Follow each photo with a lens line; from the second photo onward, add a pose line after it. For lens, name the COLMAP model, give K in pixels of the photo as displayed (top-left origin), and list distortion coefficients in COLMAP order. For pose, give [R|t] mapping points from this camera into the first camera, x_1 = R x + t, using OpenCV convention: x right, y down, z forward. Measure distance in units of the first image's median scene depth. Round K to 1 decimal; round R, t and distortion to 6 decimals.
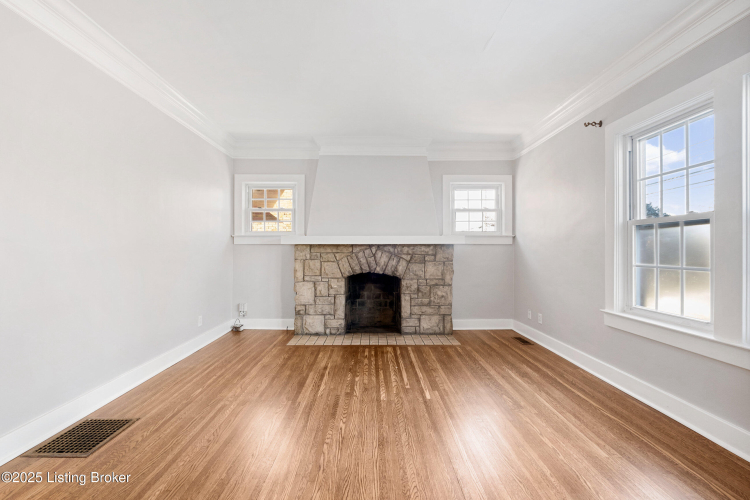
lens RADIAL K [[327.2, 0, 375.0], [0, 327.2, 250.0], [0, 0, 1]] dist [-0.000874, -0.001401]
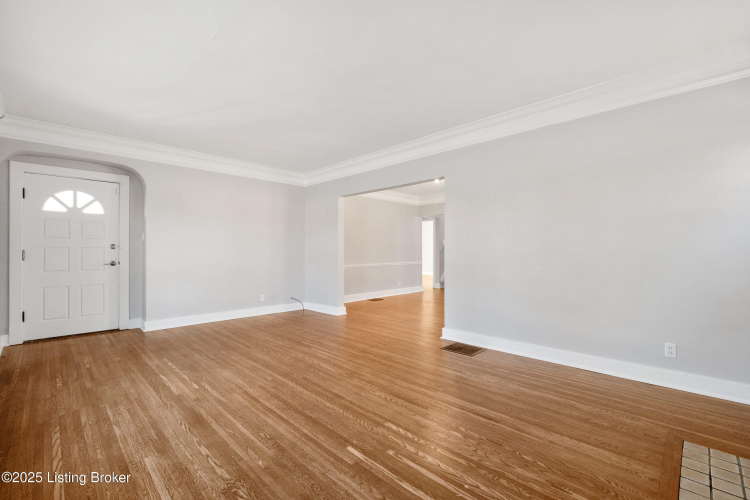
lens RADIAL K [[327.2, 0, 375.0], [0, 327.2, 250.0], [0, 0, 1]] dist [-0.000874, -0.001401]
pose [[-0.714917, -0.003266, -0.699202, 0.376921], [-0.001772, 0.999994, -0.002860, -0.001825], [0.699207, -0.000806, -0.714918, 0.915574]]
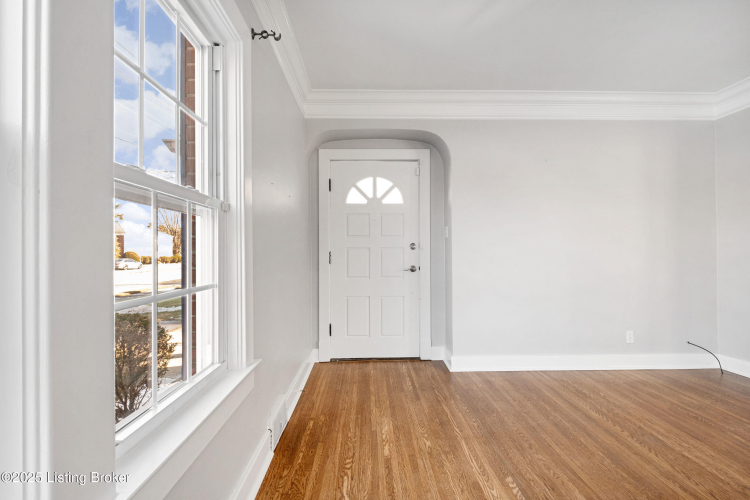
lens RADIAL K [[322.5, 0, 370.8], [0, 322.5, 251.9], [0, 0, 1]] dist [-0.002674, -0.000811]
pose [[-0.999991, 0.002999, 0.003003, 0.342668], [0.002989, 0.999990, -0.003234, 0.001414], [-0.003013, -0.003225, -0.999990, 0.347684]]
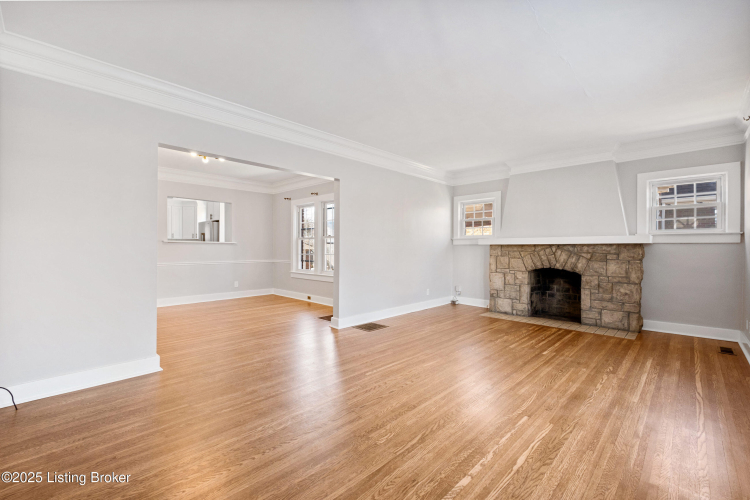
lens RADIAL K [[327.2, 0, 375.0], [0, 327.2, 250.0], [0, 0, 1]] dist [-0.000874, -0.001401]
pose [[0.709366, 0.005065, -0.704822, 0.371270], [-0.002886, 0.999987, 0.004282, 0.000070], [0.704835, -0.001003, 0.709371, -0.298618]]
